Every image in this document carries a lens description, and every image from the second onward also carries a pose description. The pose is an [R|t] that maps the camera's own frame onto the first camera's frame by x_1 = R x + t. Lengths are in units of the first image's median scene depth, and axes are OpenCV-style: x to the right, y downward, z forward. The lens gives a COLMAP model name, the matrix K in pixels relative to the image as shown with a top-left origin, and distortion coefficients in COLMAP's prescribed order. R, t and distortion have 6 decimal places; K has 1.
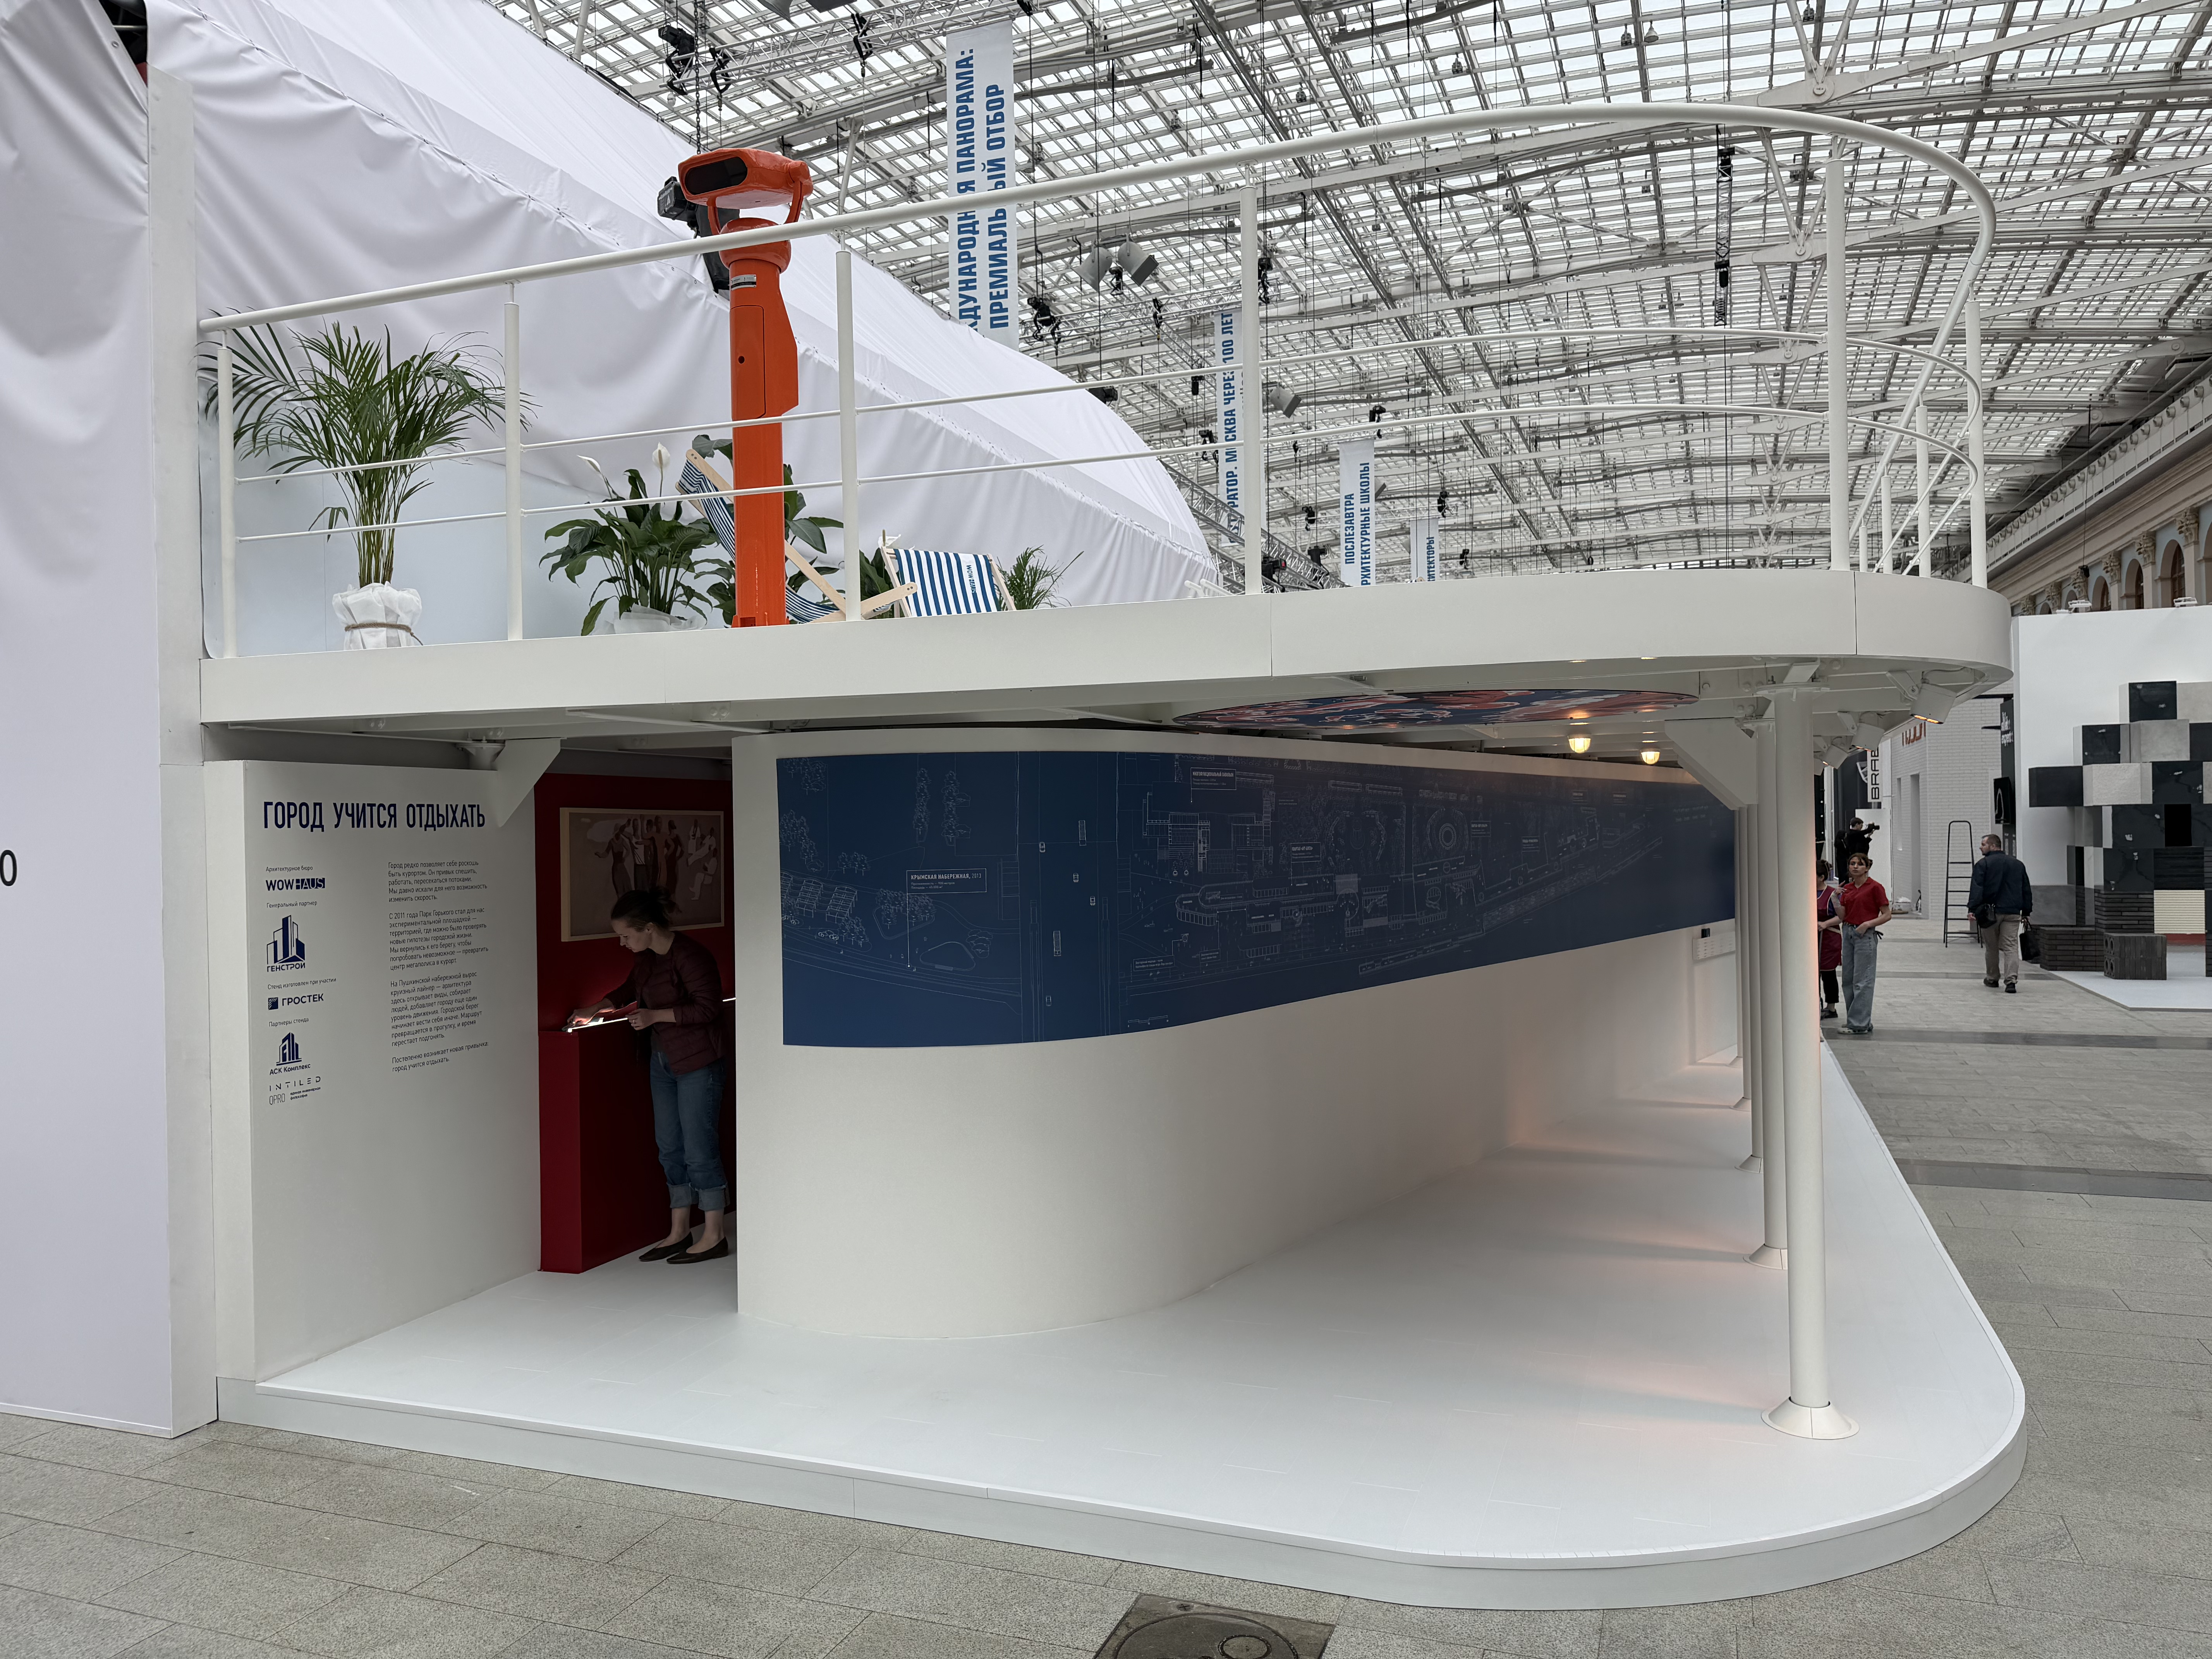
lens RADIAL K [[1559.6, 0, 1110.1], [0, 1559.6, 833.2], [0, 0, 1]] dist [0.031094, -0.038707]
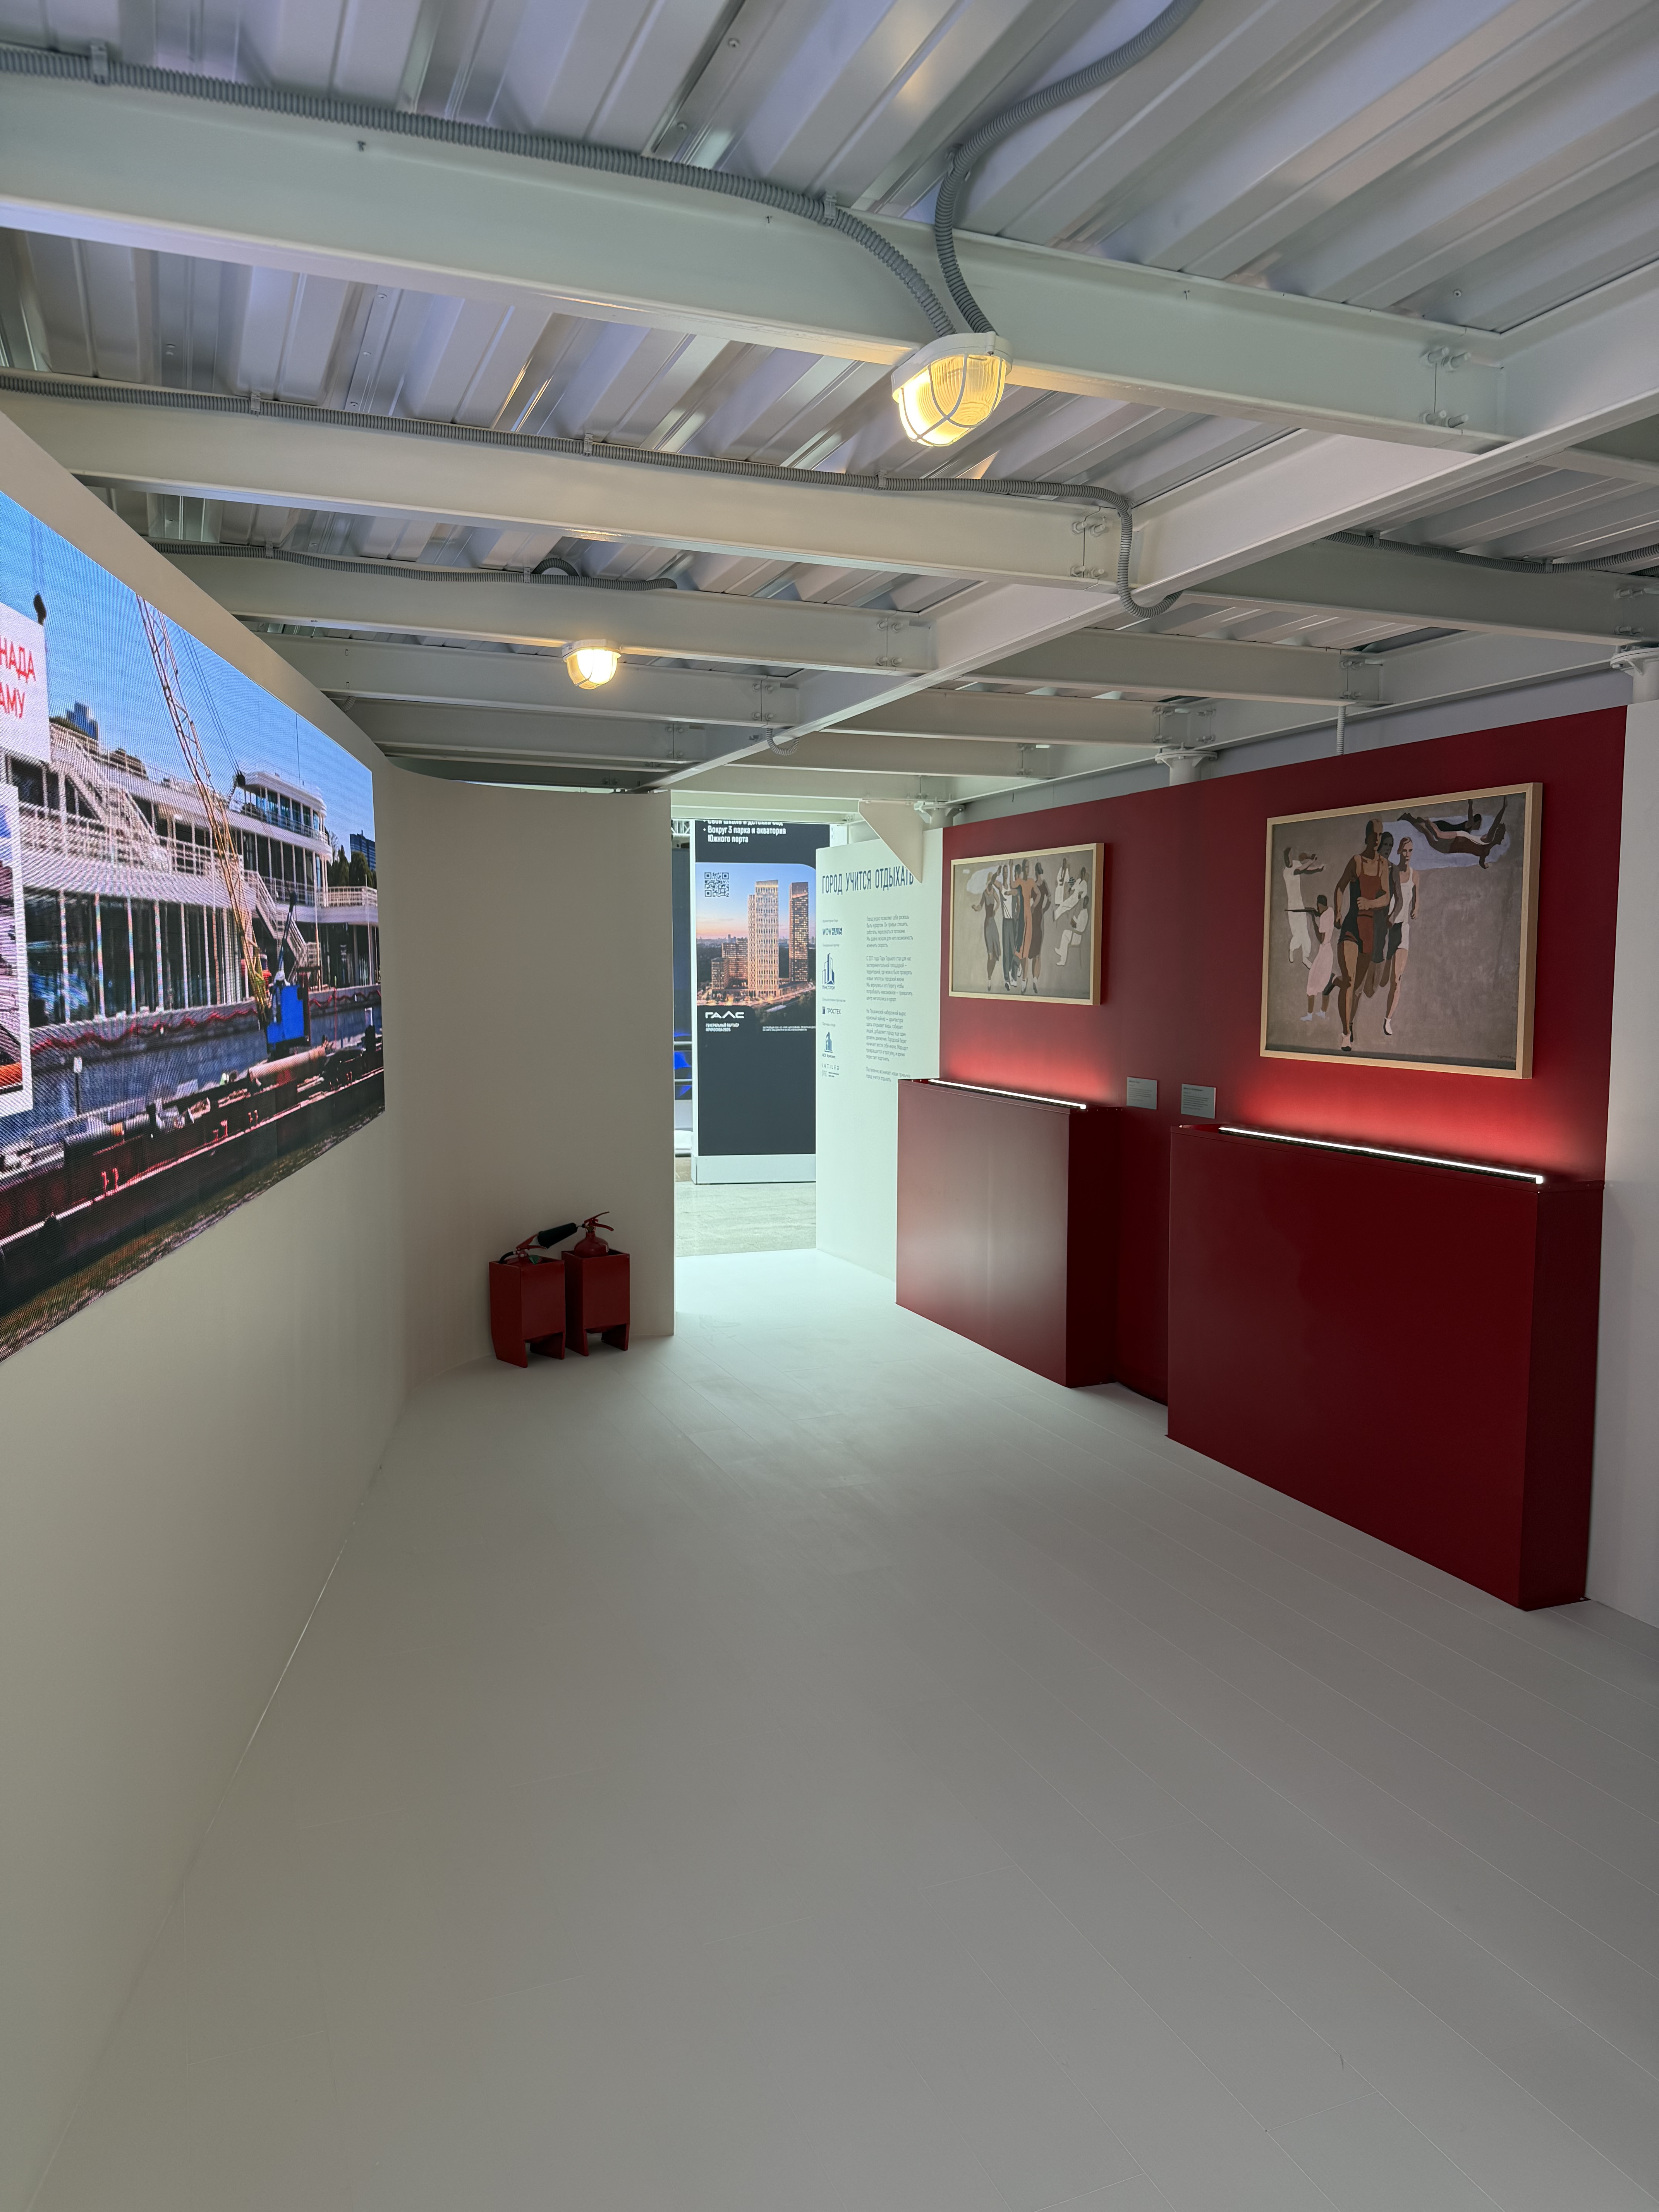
lens RADIAL K [[1532.5, 0, 814.5], [0, 1532.5, 1106.3], [0, 0, 1]] dist [0.164642, -0.349154]
pose [[-0.728130, 0.078757, -0.680899, 0.148304], [0.008004, 0.994286, 0.106446, 0.012805], [0.685392, 0.072056, -0.724601, 0.624483]]
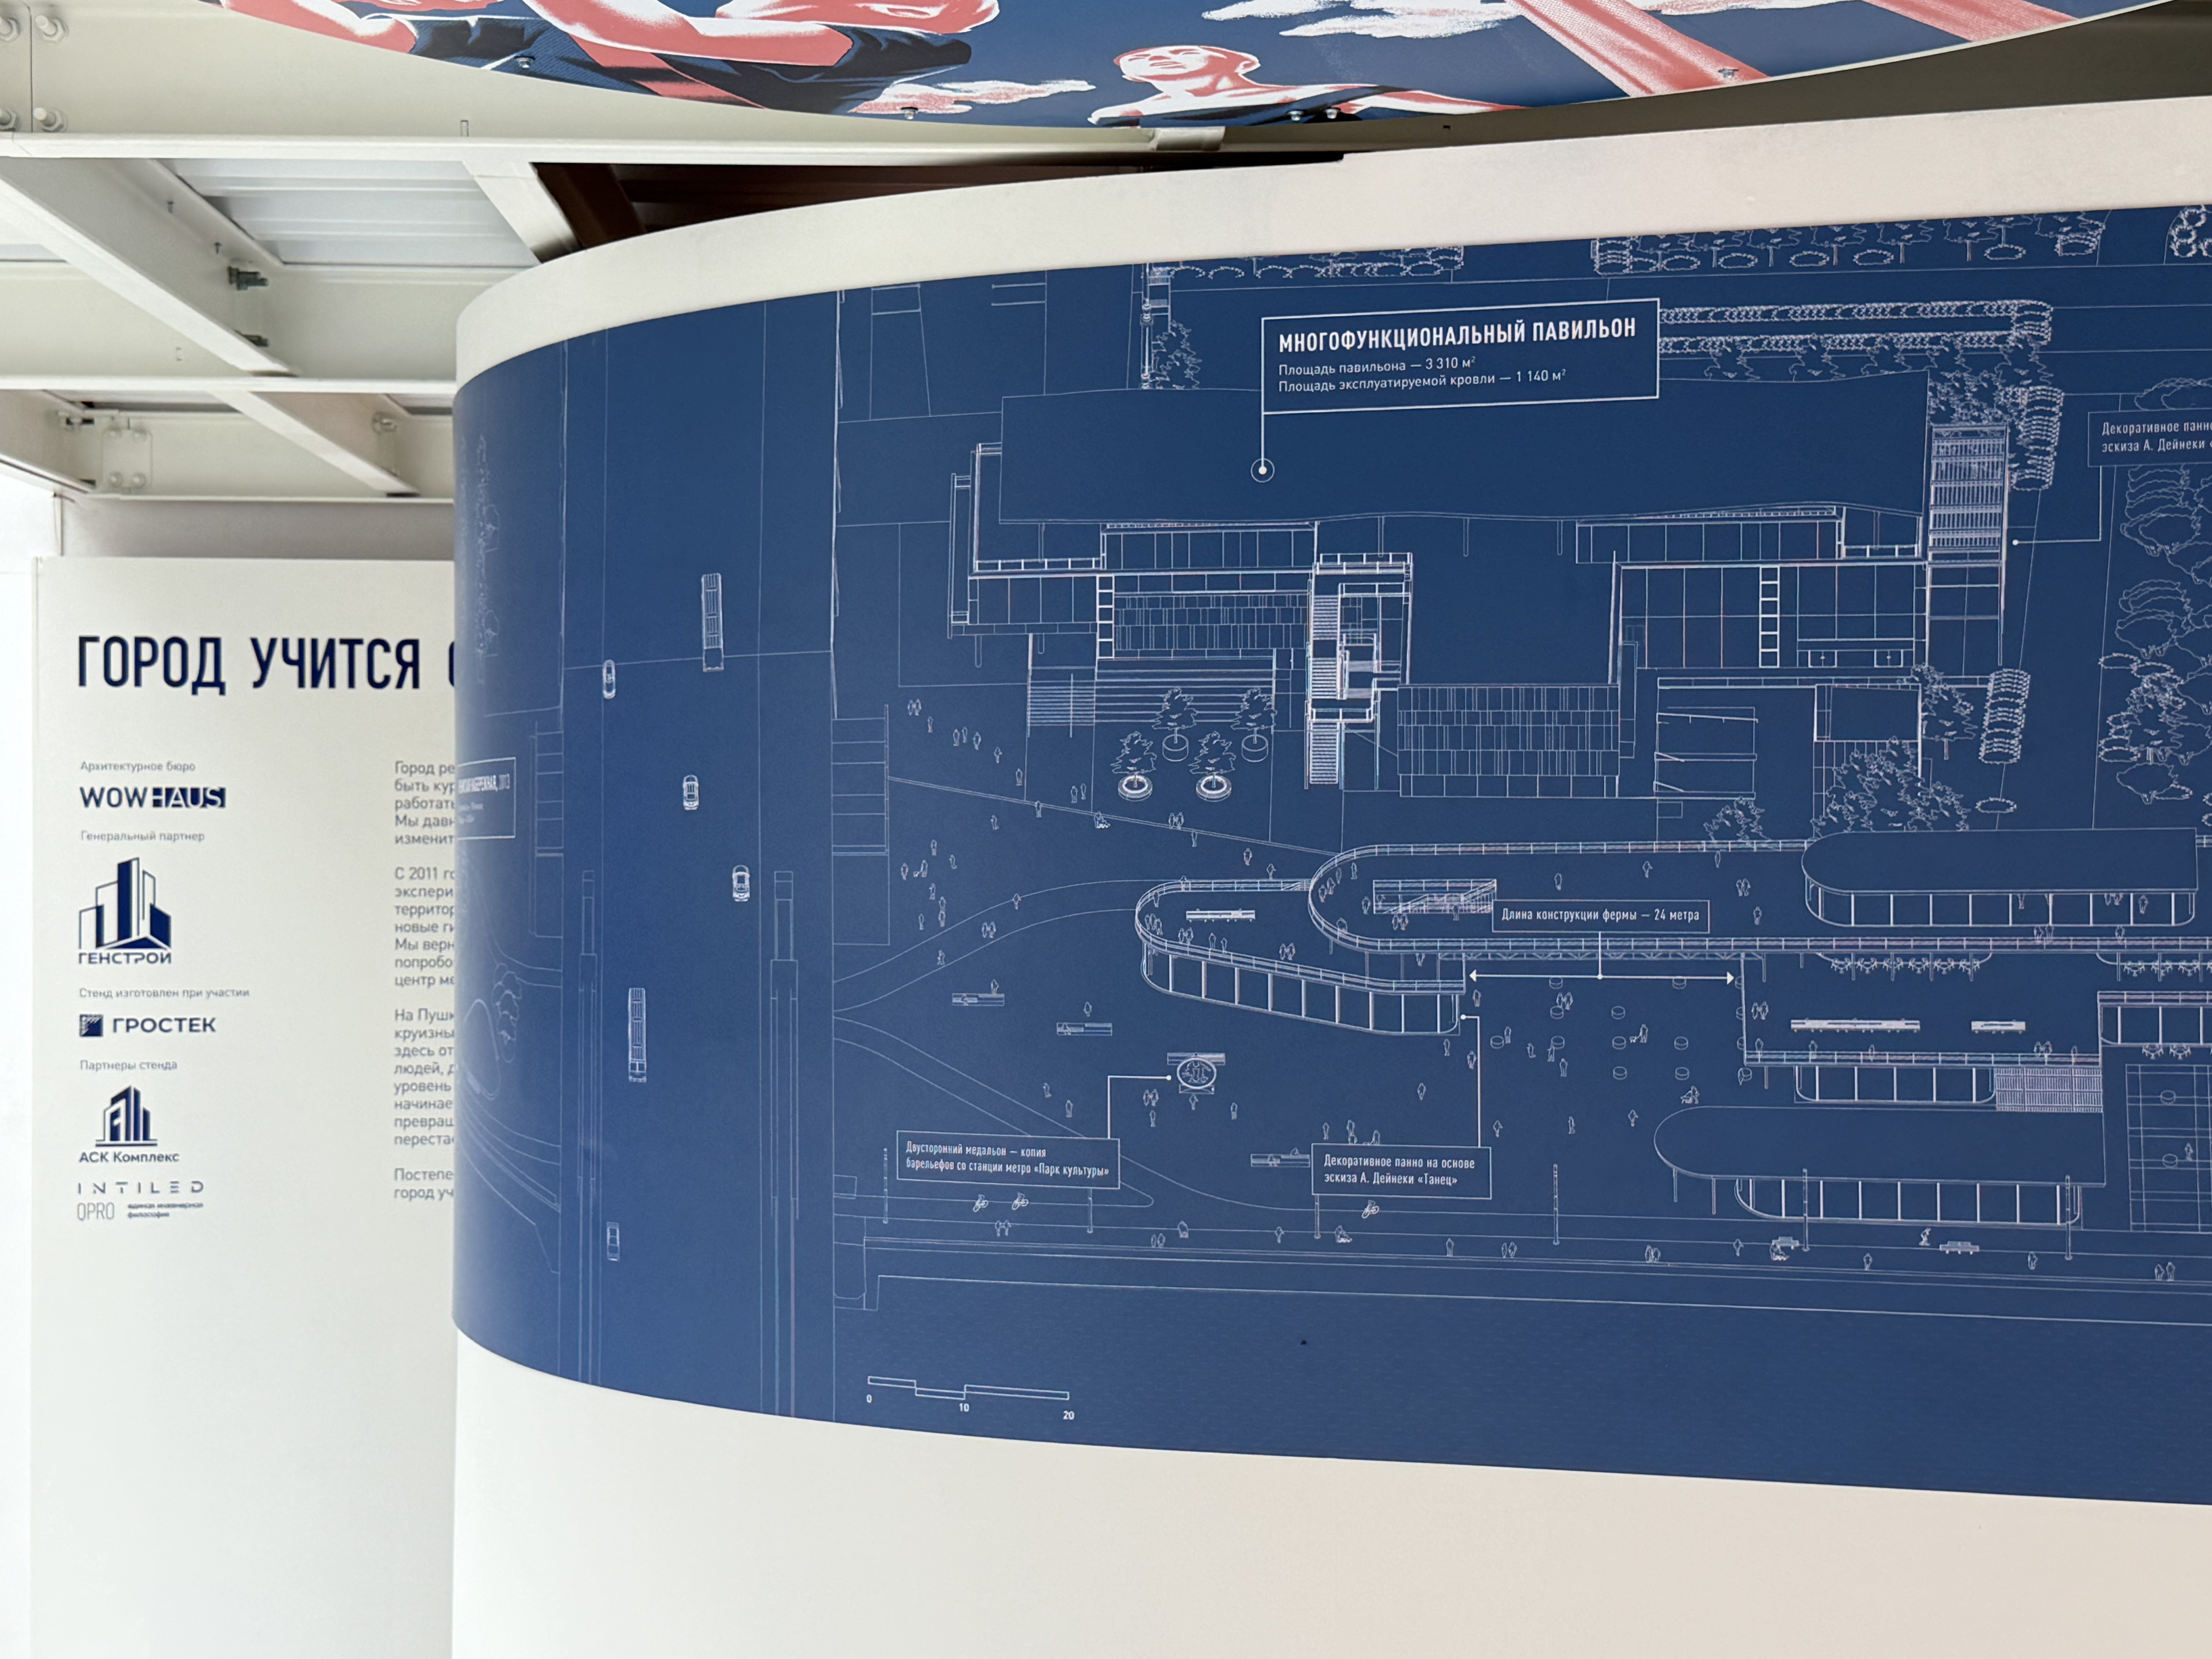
lens RADIAL K [[2906.5, 0, 1106.0], [0, 2906.5, 829.5], [0, 0, 1]] dist [0.176551, -0.295642]
pose [[0.404918, 0.013249, -0.914257, 0.147676], [-0.007657, 0.999909, 0.011099, 0.009139], [0.914321, 0.002506, 0.404982, 0.273562]]
